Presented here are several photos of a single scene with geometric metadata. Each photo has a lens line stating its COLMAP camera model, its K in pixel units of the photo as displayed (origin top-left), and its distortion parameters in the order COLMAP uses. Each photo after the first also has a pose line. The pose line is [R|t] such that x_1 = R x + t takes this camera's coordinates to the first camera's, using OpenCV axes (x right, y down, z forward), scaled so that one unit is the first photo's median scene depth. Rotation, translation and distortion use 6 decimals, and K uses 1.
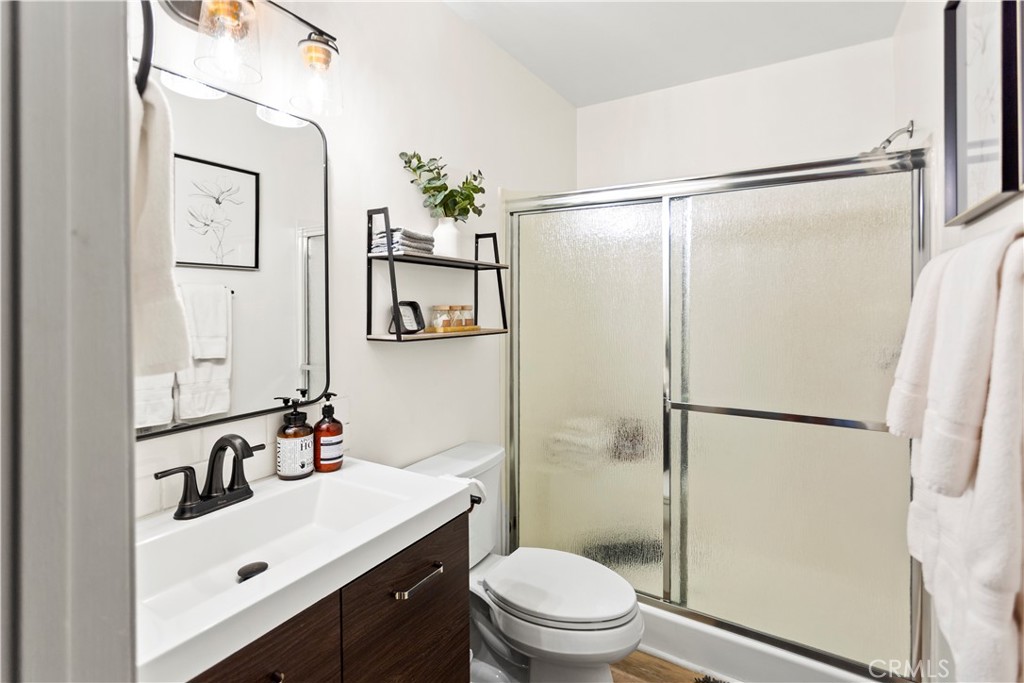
lens RADIAL K [[483.5, 0, 506.6], [0, 483.5, 317.4], [0, 0, 1]] dist [0.002182, 0.000789]
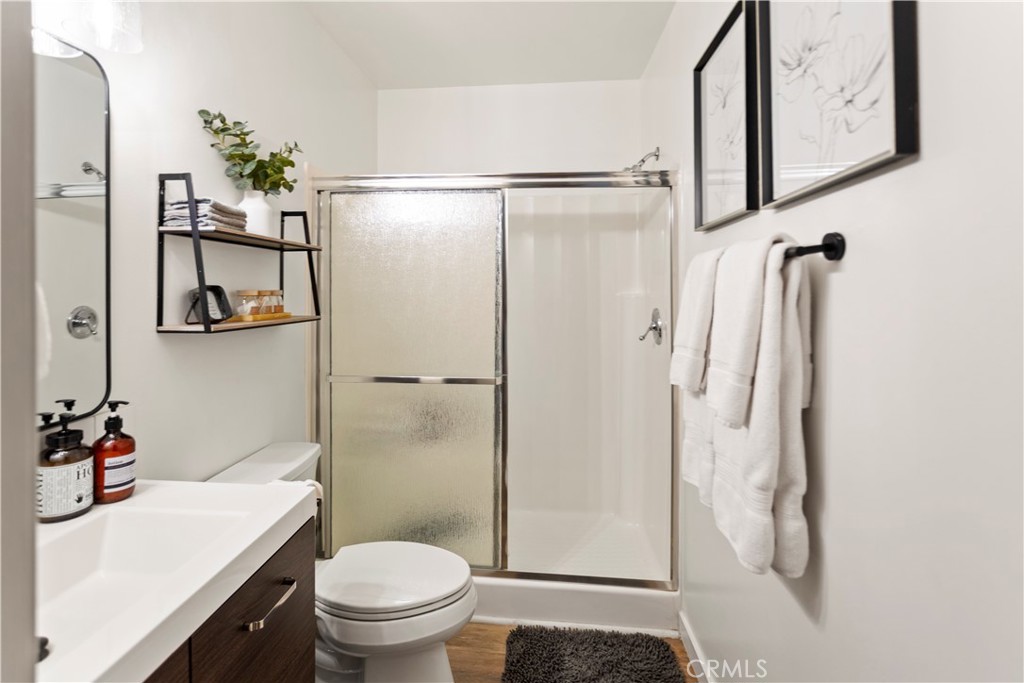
lens RADIAL K [[484.9, 0, 494.9], [0, 484.9, 297.7], [0, 0, 1]] dist [0.001971, 0.000381]
pose [[0.905497, -0.006880, 0.424296, -0.121054], [0.010789, 0.999919, -0.006810, -0.000390], [-0.424215, 0.010745, 0.905498, 0.016499]]
